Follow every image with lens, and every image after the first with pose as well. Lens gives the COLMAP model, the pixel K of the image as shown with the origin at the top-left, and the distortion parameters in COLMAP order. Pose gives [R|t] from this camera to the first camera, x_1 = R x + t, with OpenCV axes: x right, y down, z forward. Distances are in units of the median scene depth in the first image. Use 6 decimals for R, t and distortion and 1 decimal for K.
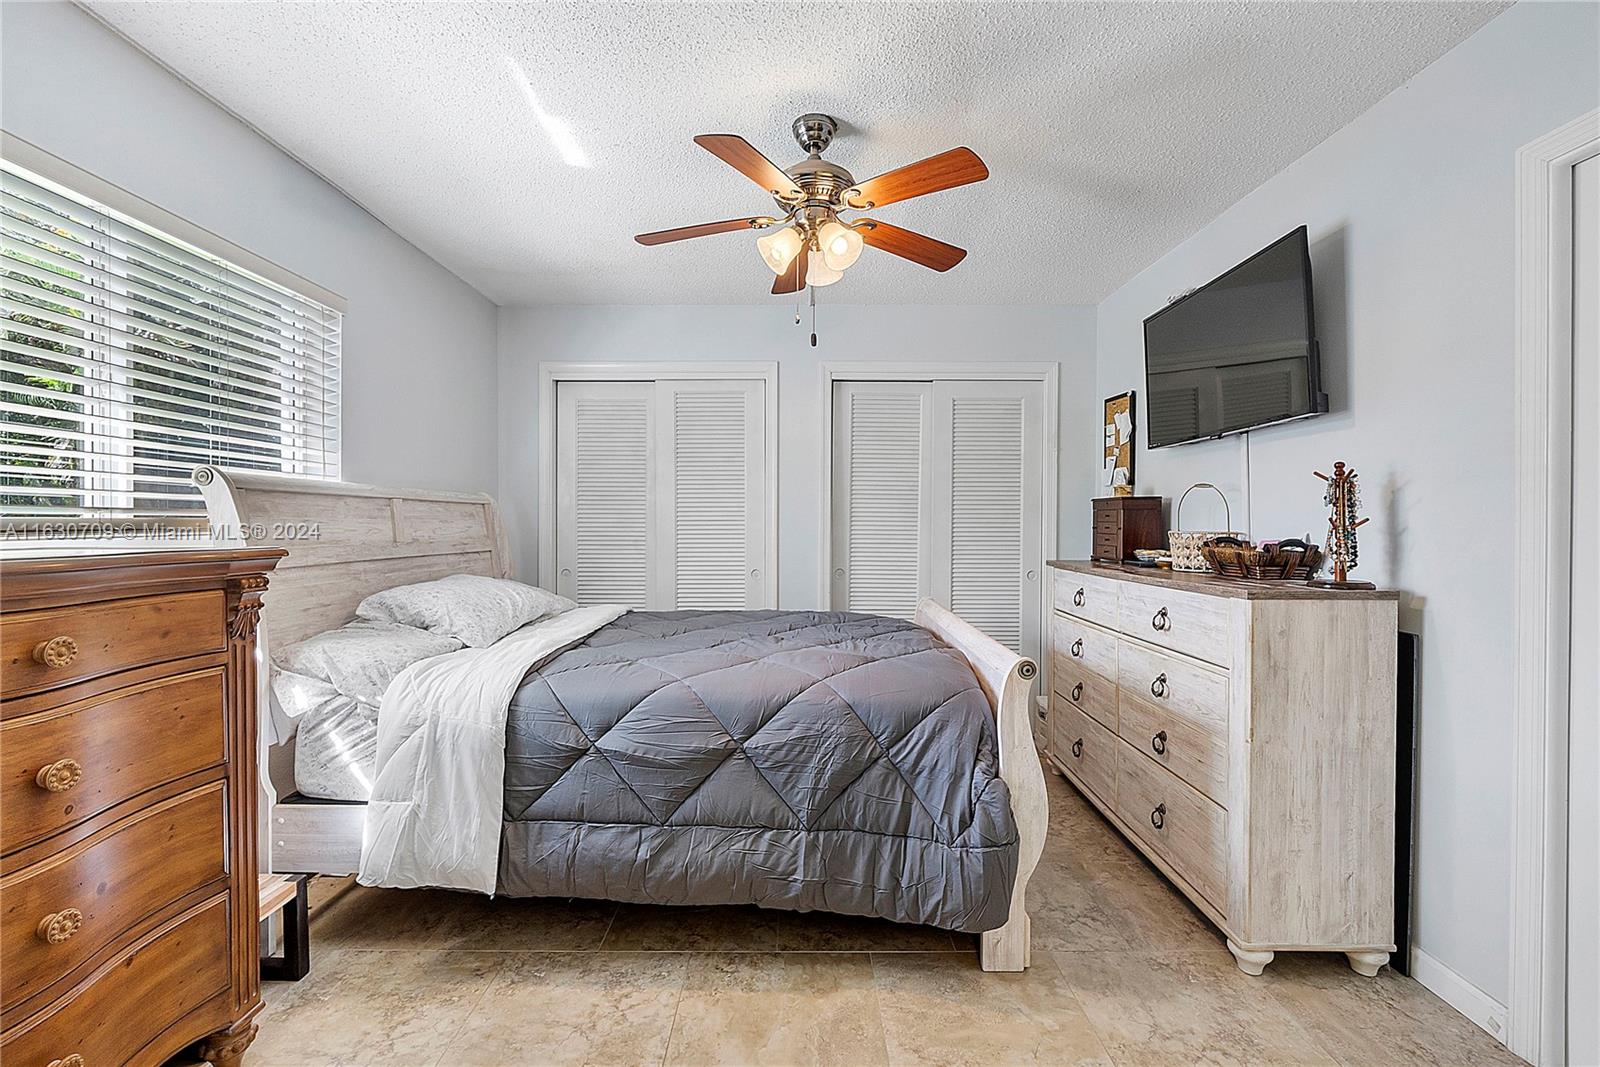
lens RADIAL K [[677.2, 0, 800.5], [0, 677.2, 530.4], [0, 0, 1]] dist [-0.005919, -0.000223]
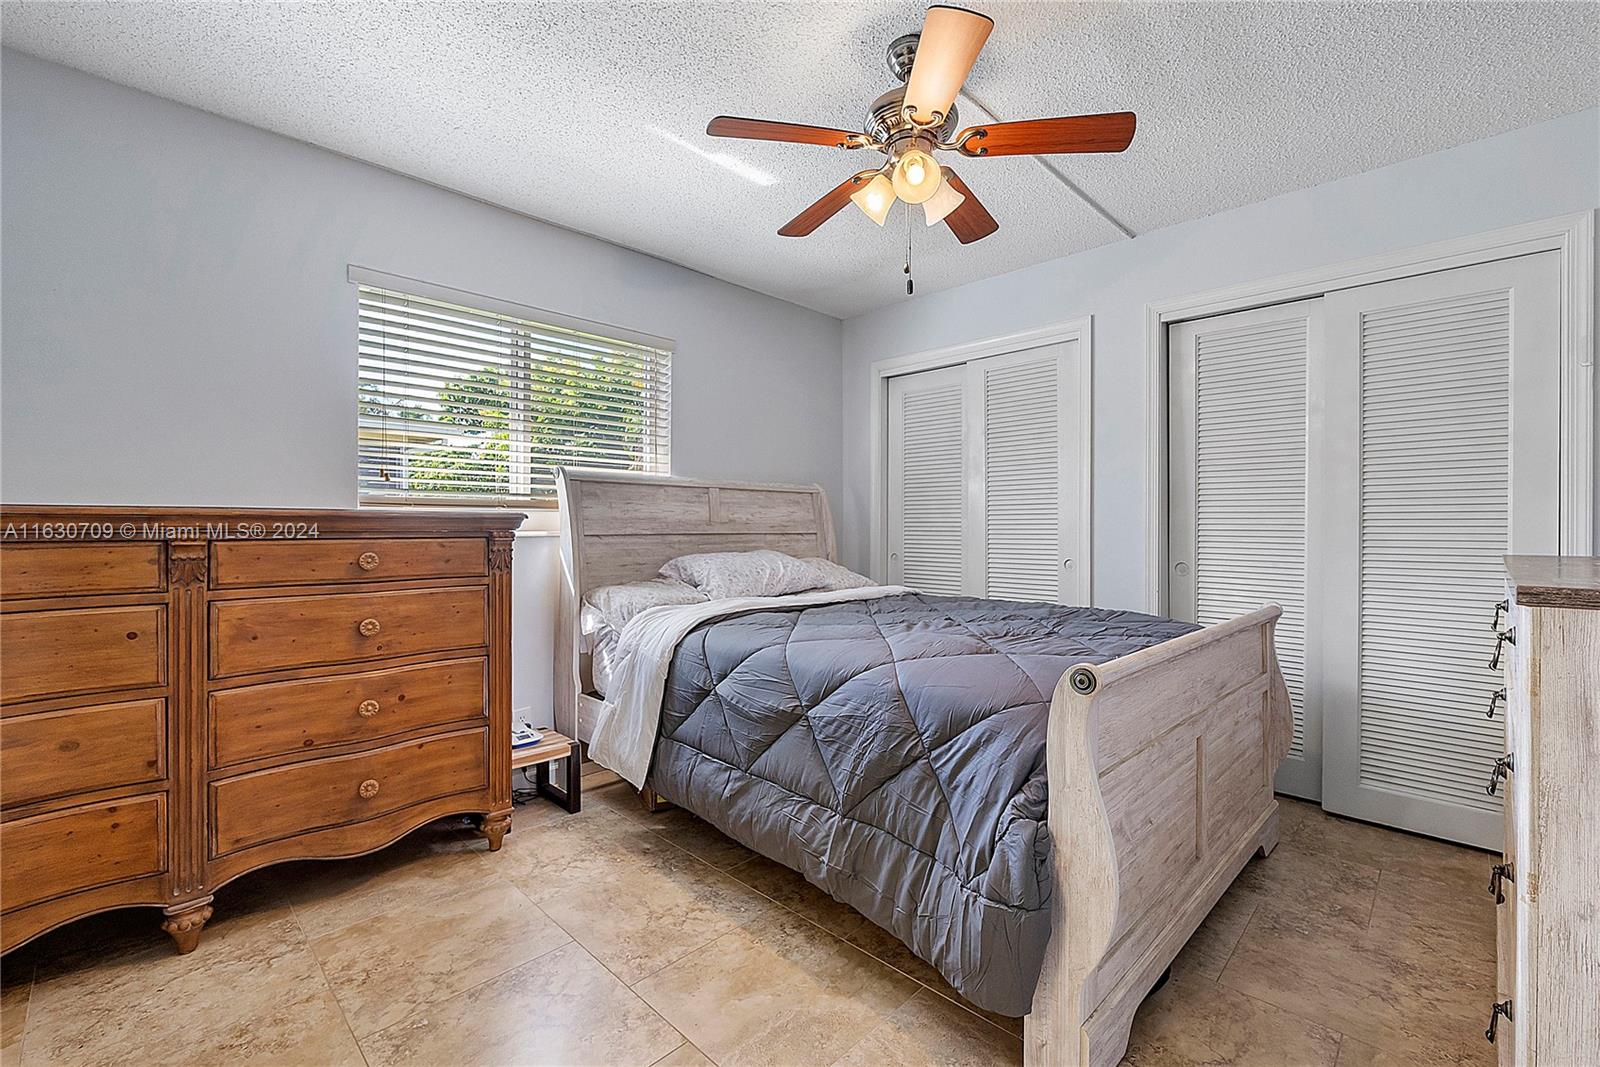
lens RADIAL K [[677.2, 0, 800.5], [0, 677.2, 530.4], [0, 0, 1]] dist [-0.005919, -0.000223]
pose [[0.714337, 0.003134, -0.699795, 0.610839], [-0.007594, 0.999966, -0.003273, 0.053408], [0.699761, 0.007653, 0.714336, 0.285277]]
